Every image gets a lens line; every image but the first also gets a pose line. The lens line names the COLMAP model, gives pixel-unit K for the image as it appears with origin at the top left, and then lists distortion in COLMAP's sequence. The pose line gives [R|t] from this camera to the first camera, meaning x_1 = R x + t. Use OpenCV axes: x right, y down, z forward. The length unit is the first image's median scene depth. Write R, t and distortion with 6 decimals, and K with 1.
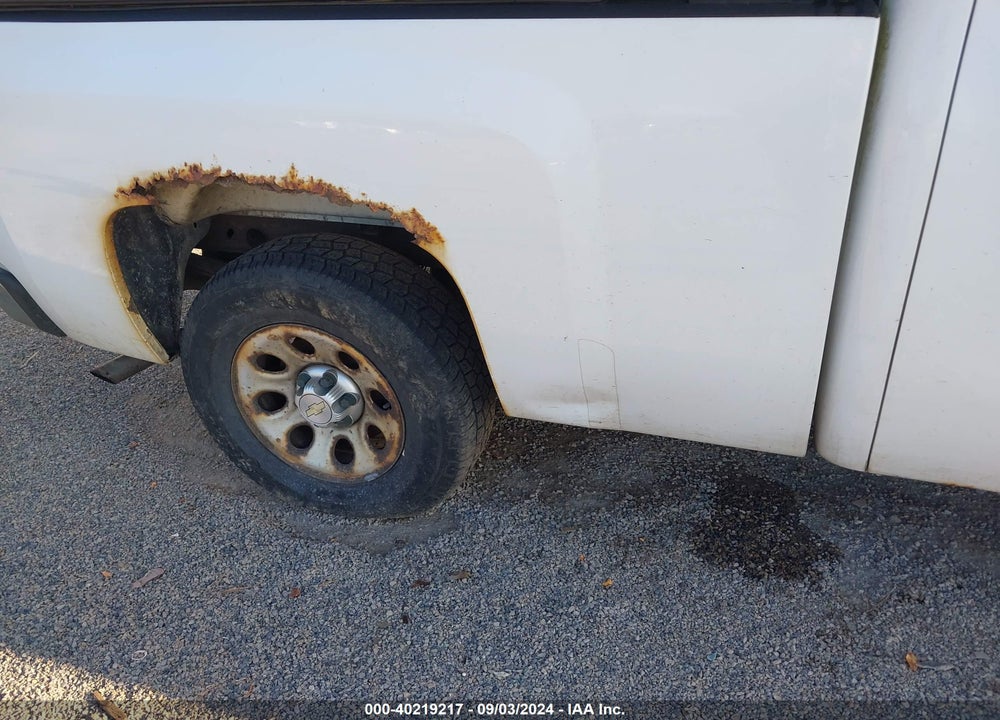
lens RADIAL K [[763.4, 0, 502.6], [0, 763.4, 398.4], [0, 0, 1]] dist [0.026284, -0.034171]
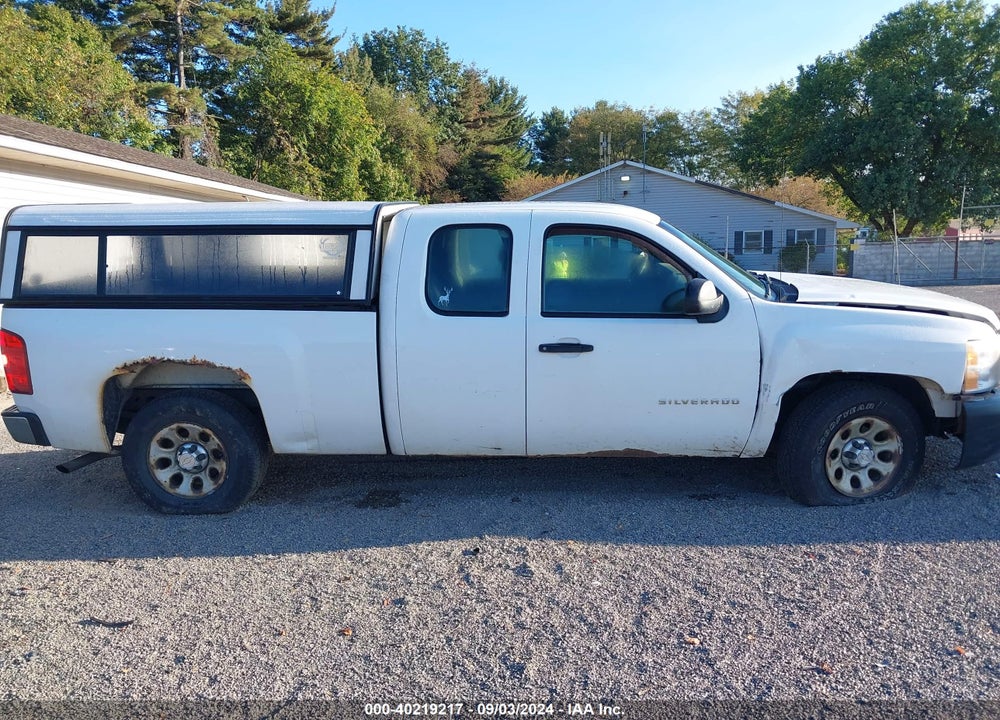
lens RADIAL K [[763.4, 0, 502.6], [0, 763.4, 398.4], [0, 0, 1]] dist [0.026284, -0.034171]
pose [[0.954151, -0.012021, 0.299084, -0.024827], [0.119583, 0.931298, -0.344068, 0.784727], [-0.274400, 0.364059, 0.890037, -1.467007]]
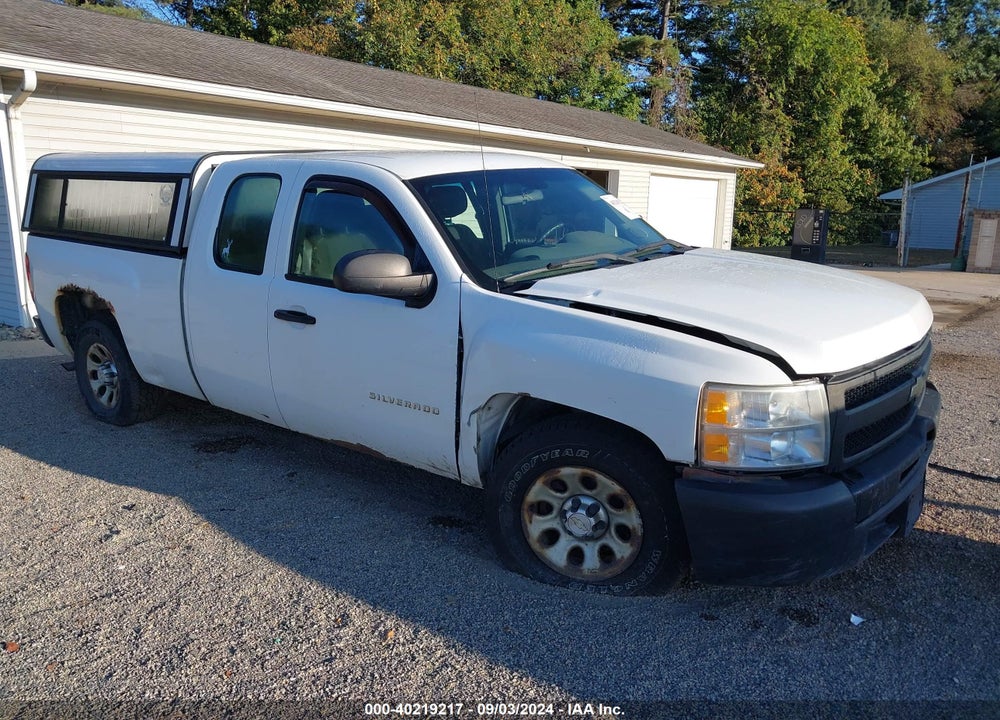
lens RADIAL K [[760.9, 0, 499.0], [0, 760.9, 407.6], [0, 0, 1]] dist [0.057301, -0.083914]
pose [[0.946893, 0.159288, -0.279321, 1.965484], [-0.230992, 0.941270, -0.246280, 0.486094], [0.223687, 0.297722, 0.928076, -1.241605]]
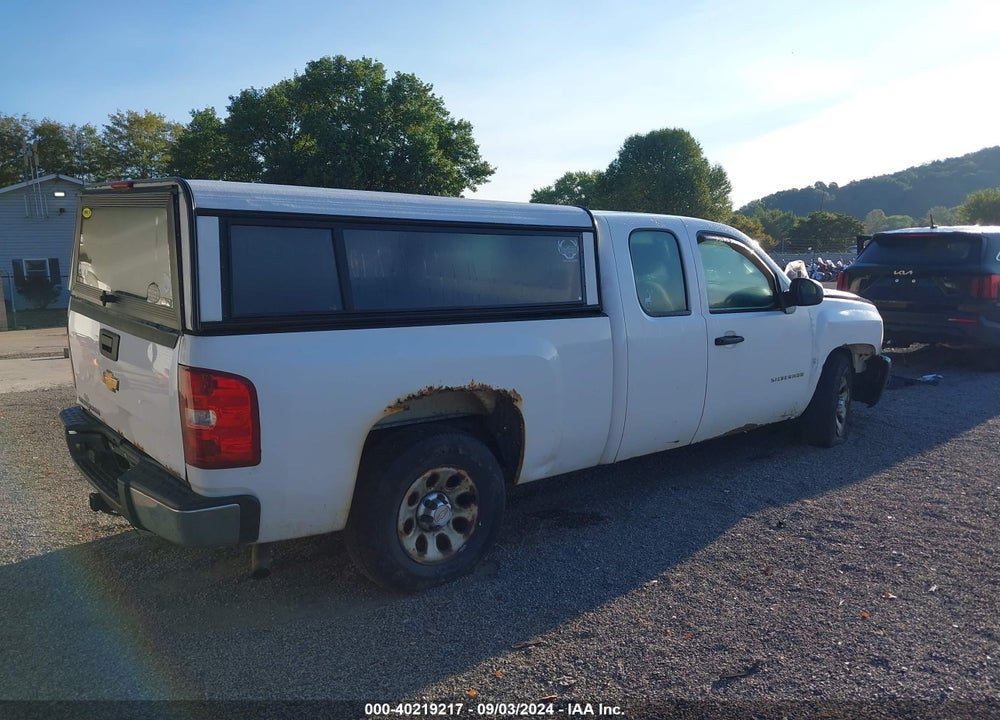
lens RADIAL K [[763.4, 0, 502.6], [0, 763.4, 398.4], [0, 0, 1]] dist [0.026284, -0.034171]
pose [[0.504671, -0.097007, 0.857844, -1.800058], [0.442326, 0.882387, -0.160439, 0.132290], [-0.741387, 0.460416, 0.488224, -0.150578]]
